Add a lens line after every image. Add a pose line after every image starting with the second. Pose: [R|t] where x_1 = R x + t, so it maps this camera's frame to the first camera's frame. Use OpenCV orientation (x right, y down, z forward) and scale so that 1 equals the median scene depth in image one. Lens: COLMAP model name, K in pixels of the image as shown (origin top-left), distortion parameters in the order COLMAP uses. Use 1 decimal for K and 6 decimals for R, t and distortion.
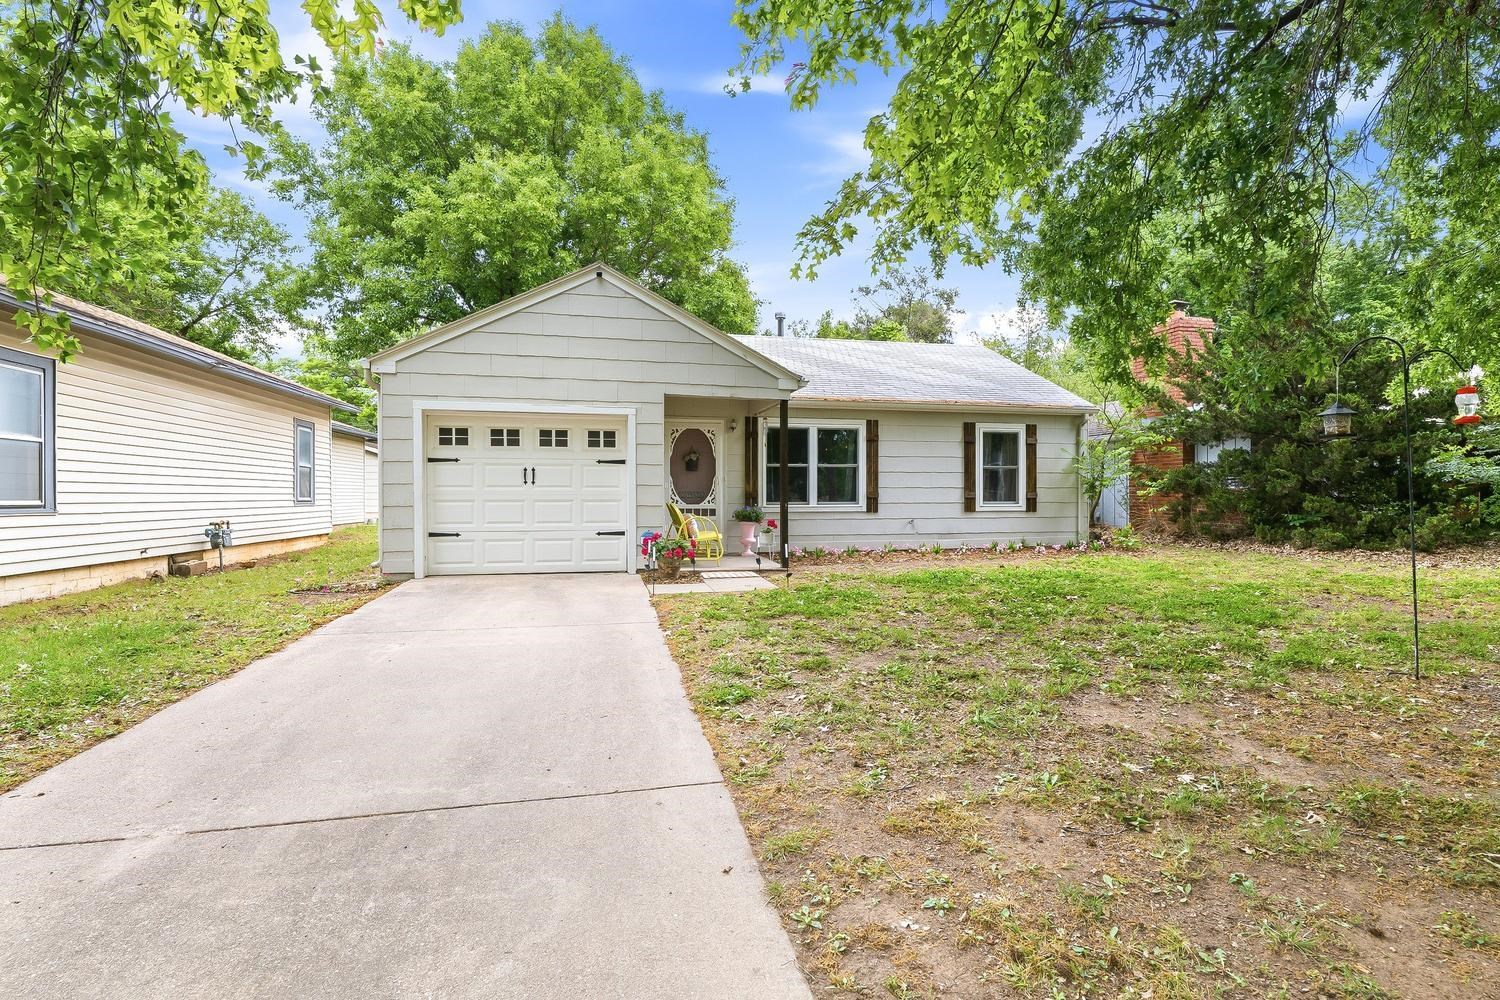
lens RADIAL K [[697.9, 0, 743.6], [0, 697.9, 499.5], [0, 0, 1]] dist [-0.003255, -0.000300]
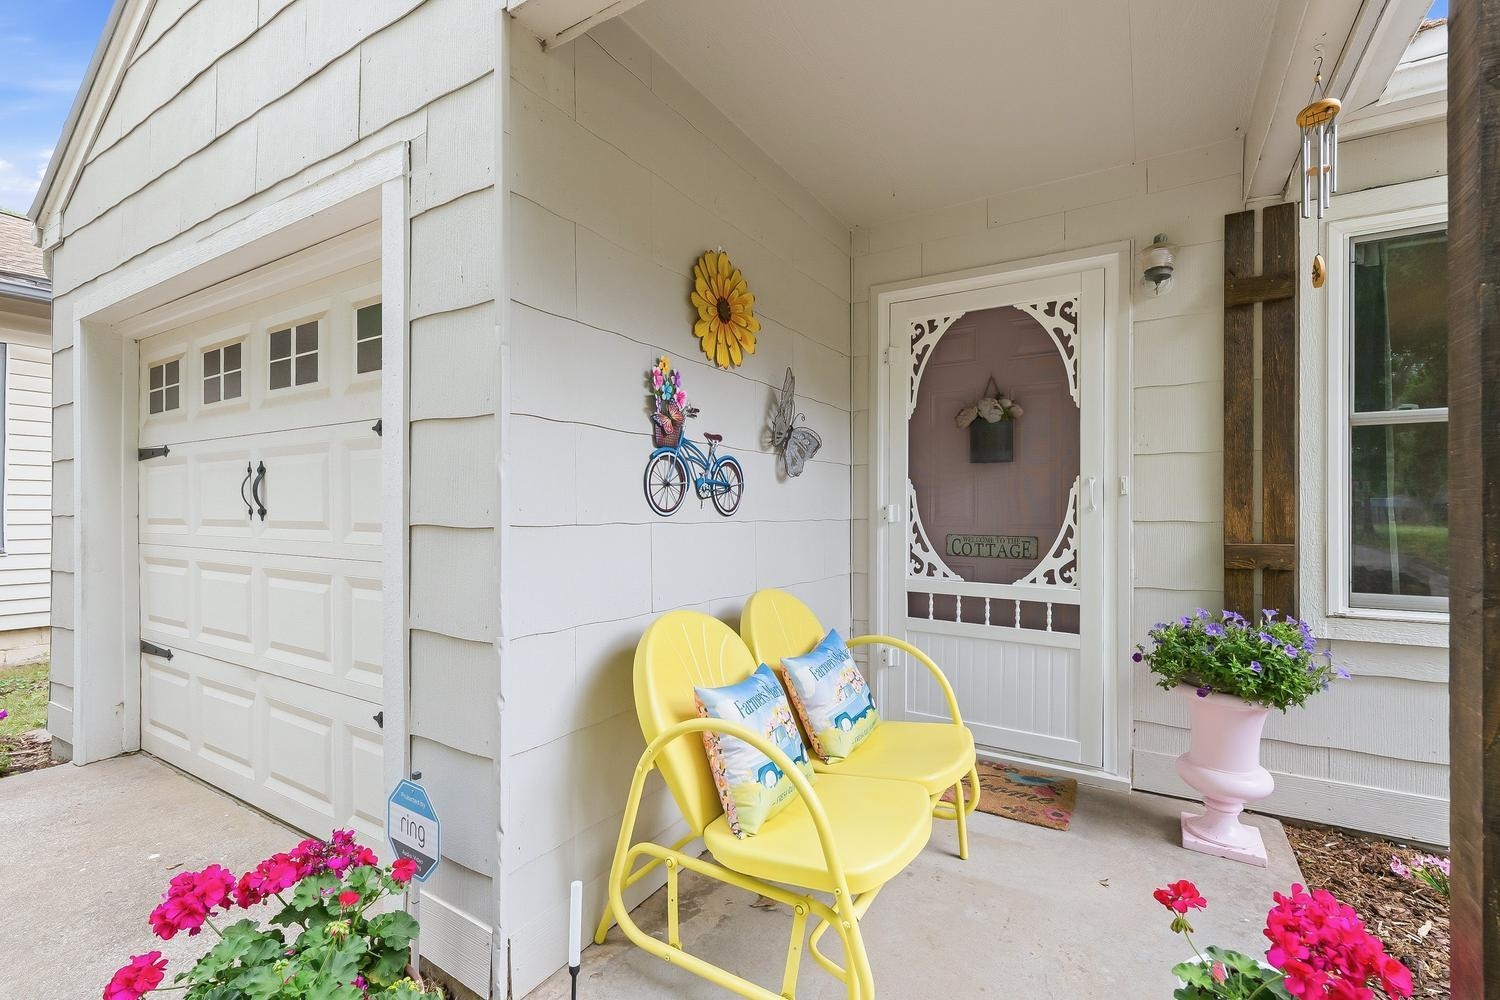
lens RADIAL K [[650.4, 0, 761.5], [0, 650.4, 505.3], [0, 0, 1]] dist [0.003077, 0.000425]
pose [[0.727305, -0.001600, -0.686313, 0.037611], [-0.005685, 0.999949, -0.008355, -0.020114], [0.686291, 0.009978, 0.727259, 0.727291]]
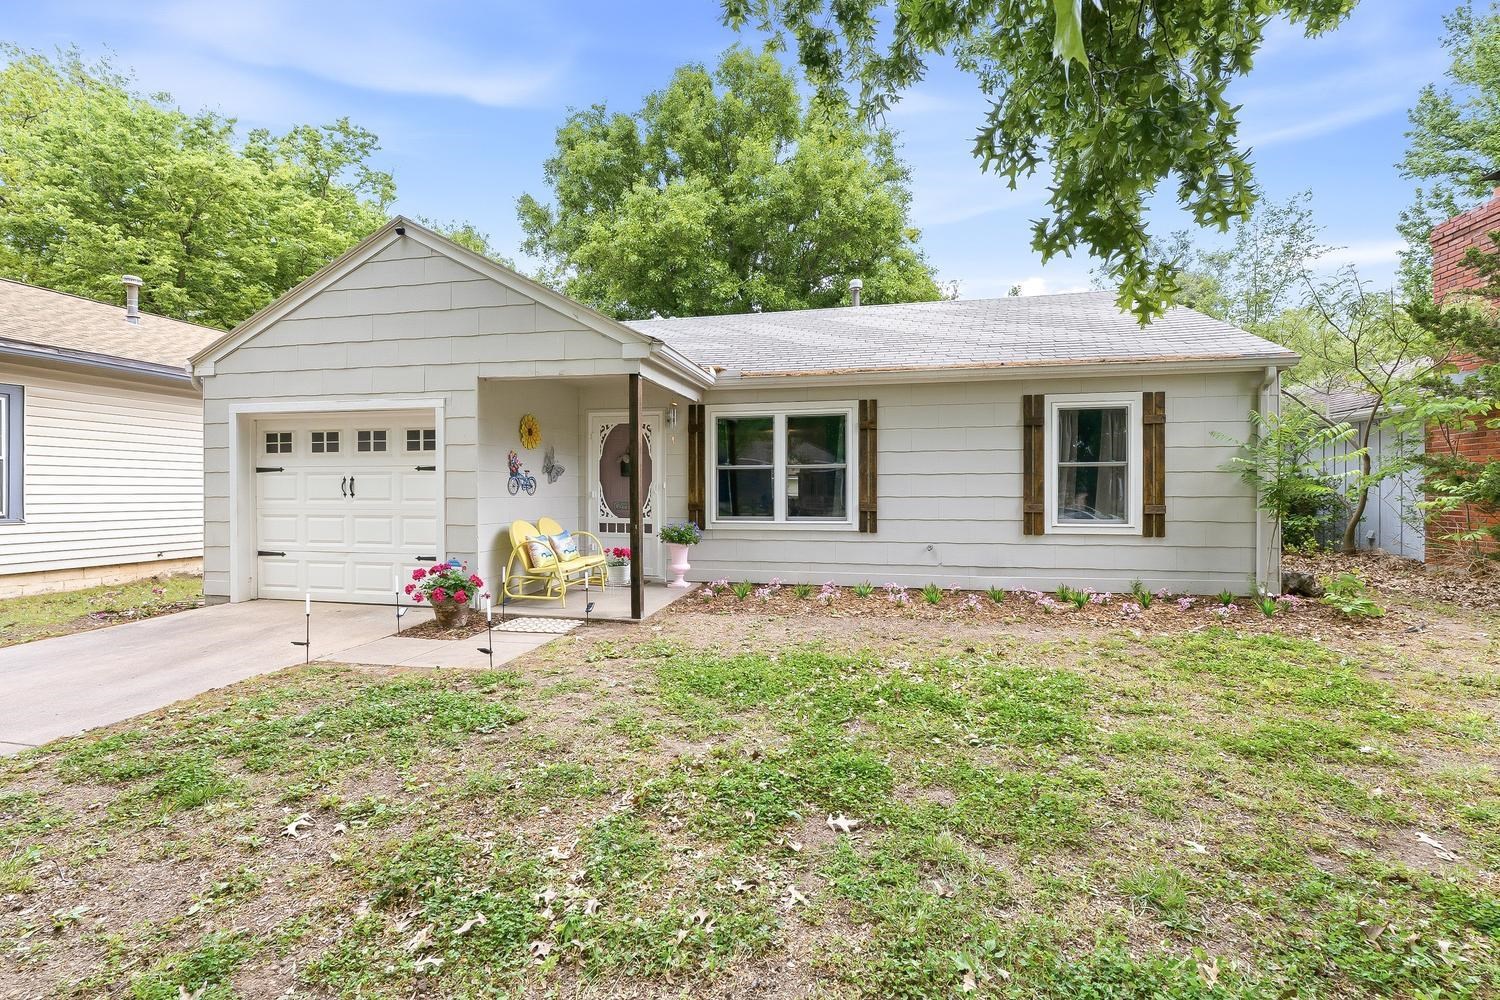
lens RADIAL K [[604.7, 0, 755.3], [0, 604.7, 494.0], [0, 0, 1]] dist [-0.002755, 0.000158]
pose [[0.912888, 0.002138, -0.408204, 0.336460], [-0.002117, 0.999998, 0.000502, -0.020488], [0.408204, 0.000406, 0.912890, 0.412864]]
